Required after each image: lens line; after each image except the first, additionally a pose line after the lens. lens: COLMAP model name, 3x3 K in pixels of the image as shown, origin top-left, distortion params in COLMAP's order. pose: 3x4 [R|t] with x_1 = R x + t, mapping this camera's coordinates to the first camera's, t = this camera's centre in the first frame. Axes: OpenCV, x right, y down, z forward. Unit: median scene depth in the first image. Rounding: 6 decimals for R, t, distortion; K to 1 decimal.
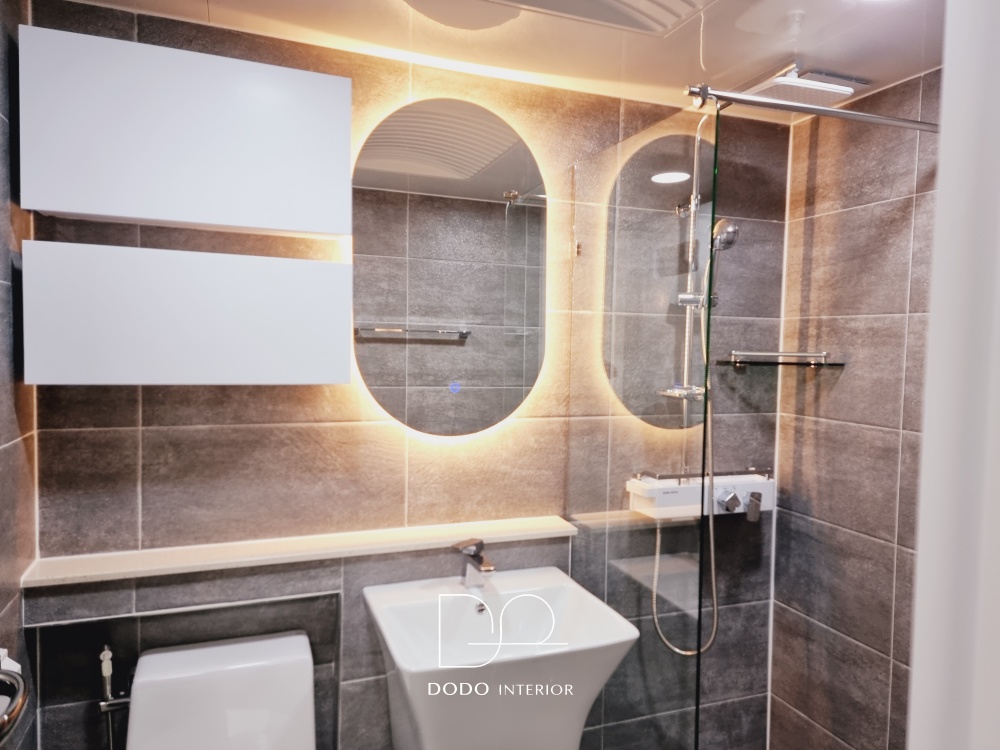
lens RADIAL K [[687.8, 0, 510.6], [0, 687.8, 378.1], [0, 0, 1]] dist [0.083173, -0.062733]
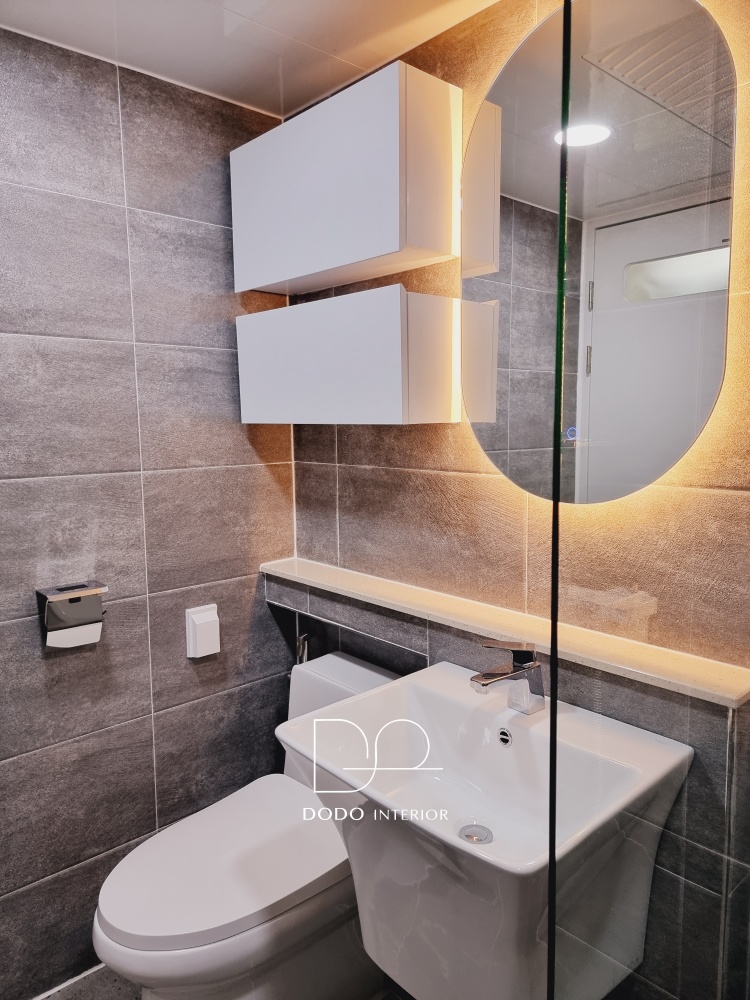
lens RADIAL K [[687.8, 0, 367.3], [0, 687.8, 495.8], [0, 0, 1]] dist [0.083173, -0.062733]
pose [[0.355535, 0.078184, -0.931387, 0.550719], [-0.035827, 0.996903, 0.070007, 0.038856], [0.933976, 0.008478, 0.357235, 0.606323]]
